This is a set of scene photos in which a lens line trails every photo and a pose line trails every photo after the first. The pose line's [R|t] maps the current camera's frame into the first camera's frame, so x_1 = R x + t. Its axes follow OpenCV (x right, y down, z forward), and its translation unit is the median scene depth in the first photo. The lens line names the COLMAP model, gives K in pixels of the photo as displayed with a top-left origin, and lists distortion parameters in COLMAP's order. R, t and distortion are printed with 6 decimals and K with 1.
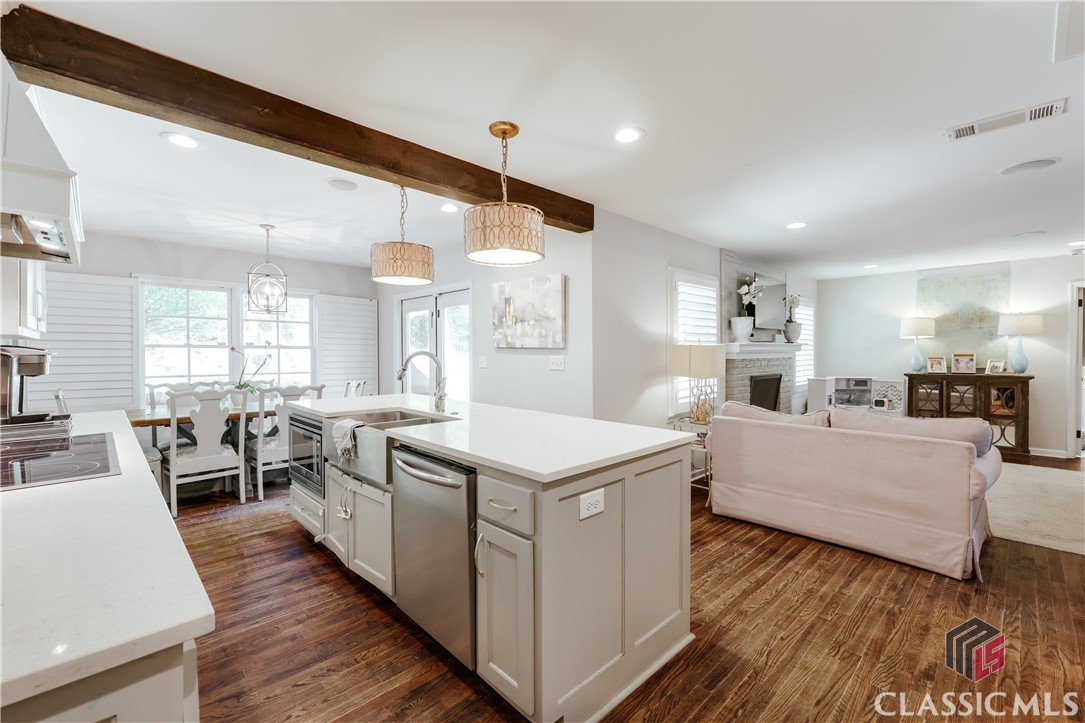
lens RADIAL K [[455.7, 0, 535.8], [0, 455.7, 360.3], [0, 0, 1]] dist [0.001007, -0.000656]
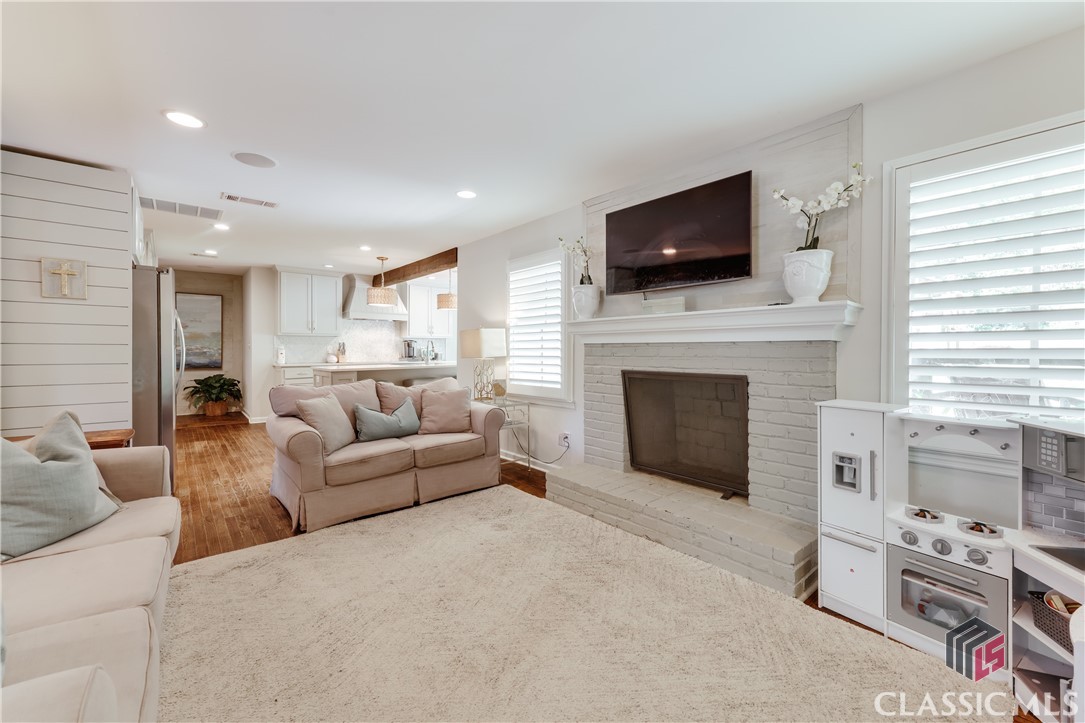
lens RADIAL K [[446.3, 0, 547.0], [0, 446.3, 356.4], [0, 0, 1]] dist [0.001479, -0.000468]
pose [[-0.052429, 0.021290, -0.998398, 1.002395], [-0.016958, 0.999610, 0.022206, 0.002837], [0.998481, 0.018095, -0.052047, 0.834161]]
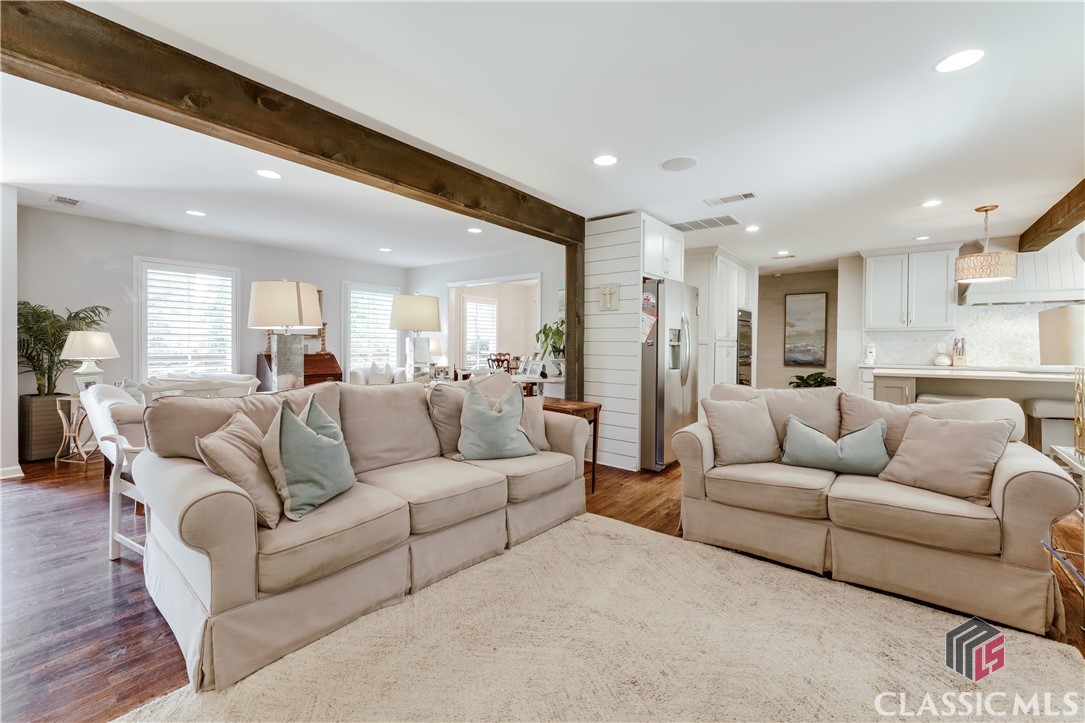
lens RADIAL K [[446.3, 0, 534.5], [0, 446.3, 353.8], [0, 0, 1]] dist [0.001479, -0.000468]
pose [[-0.991172, 0.000637, -0.132584, 0.751870], [-0.004261, 0.999319, 0.036654, 0.002870], [0.132517, 0.036895, -0.990494, 0.979130]]
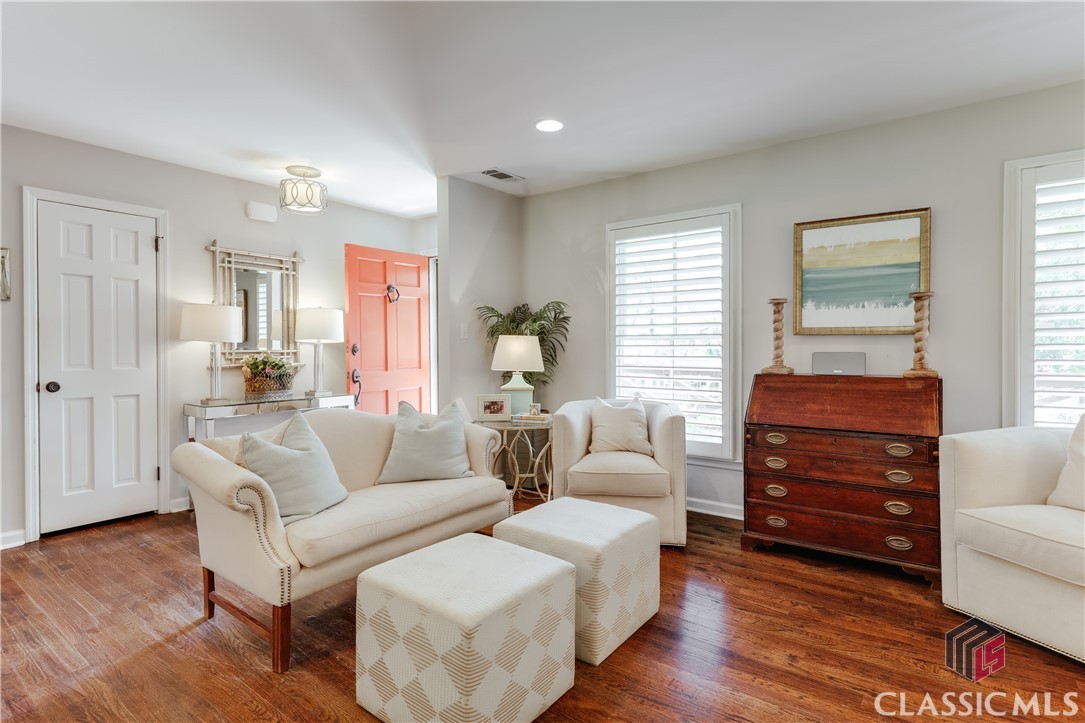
lens RADIAL K [[534.6, 0, 536.2], [0, 534.6, 354.5], [0, 0, 1]] dist [0.010506, 0.000715]
pose [[-0.161830, -0.013533, 0.986726, 0.693609], [0.016043, 0.999738, 0.016342, 0.011483], [-0.986688, 0.018475, -0.161571, 0.249836]]
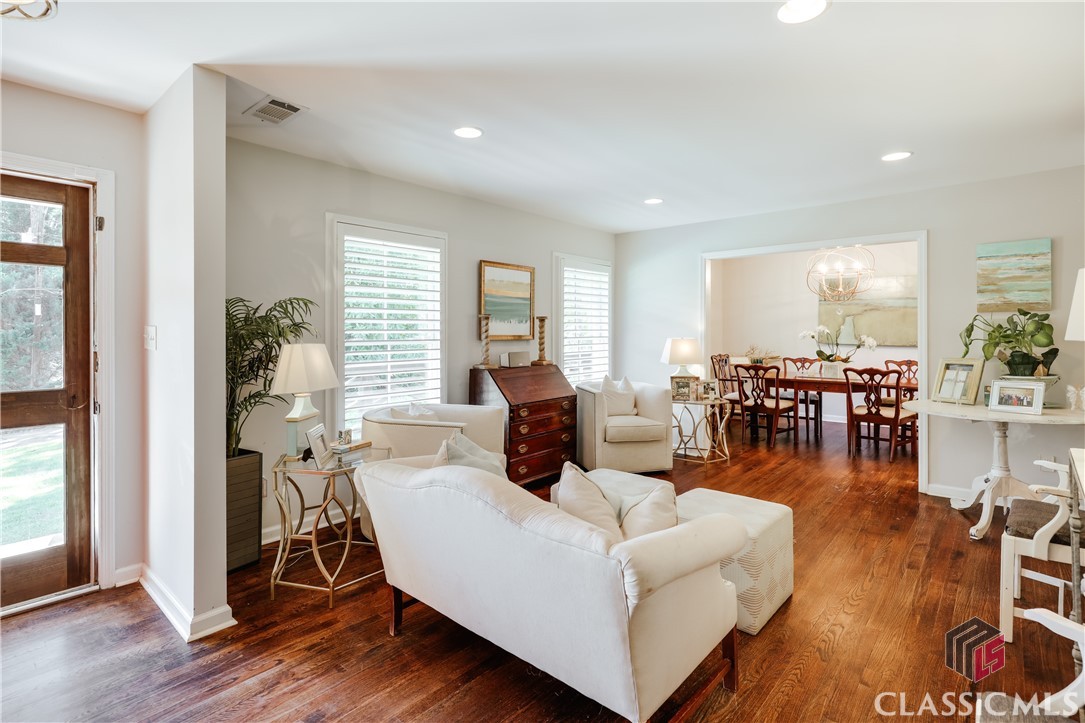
lens RADIAL K [[534.6, 0, 550.1], [0, 534.6, 334.4], [0, 0, 1]] dist [0.010506, 0.000715]
pose [[-0.995368, 0.010014, -0.095611, 1.188718], [0.008213, 0.999782, 0.019212, -0.018628], [0.095782, 0.018338, -0.995233, 0.678339]]
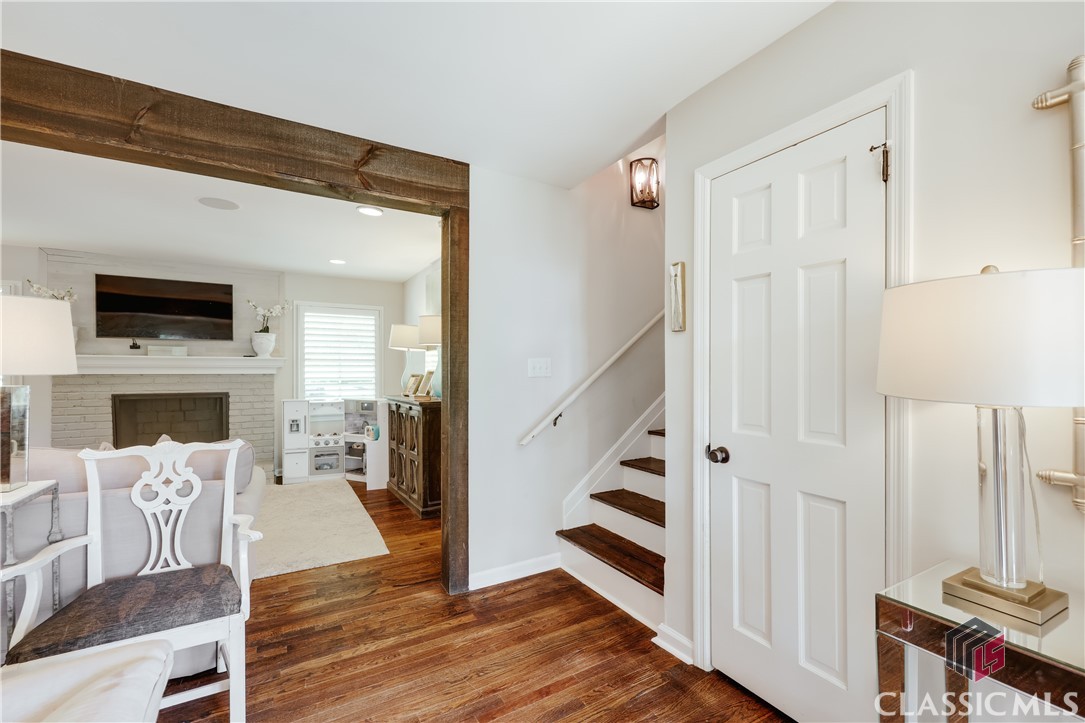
lens RADIAL K [[446.3, 0, 546.3], [0, 446.3, 370.7], [0, 0, 1]] dist [0.001479, -0.000468]
pose [[0.974272, 0.007459, -0.225254, 1.311444], [-0.010884, 0.999843, -0.013966, -0.006659], [0.225114, 0.016059, 0.974200, 0.332794]]
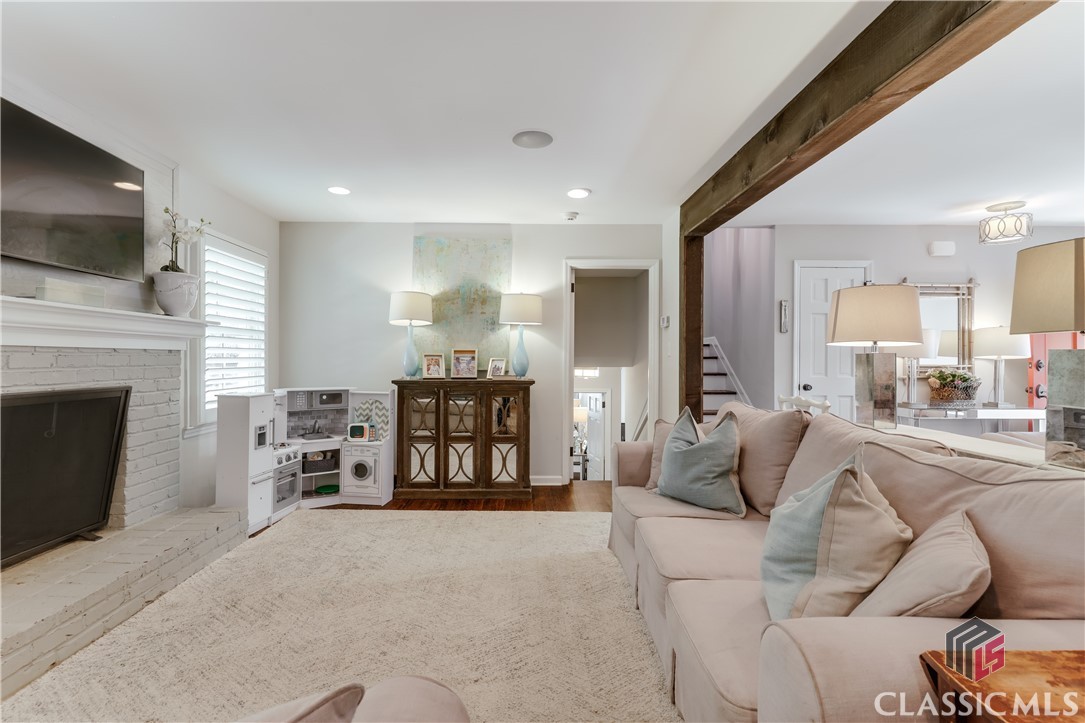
lens RADIAL K [[493.4, 0, 524.5], [0, 493.4, 359.4], [0, 0, 1]] dist [0.001544, 0.000242]
pose [[0.678846, 0.009929, 0.734214, 0.458516], [0.003580, 0.999852, -0.016831, 0.013501], [-0.734272, 0.014054, 0.678709, 0.433971]]
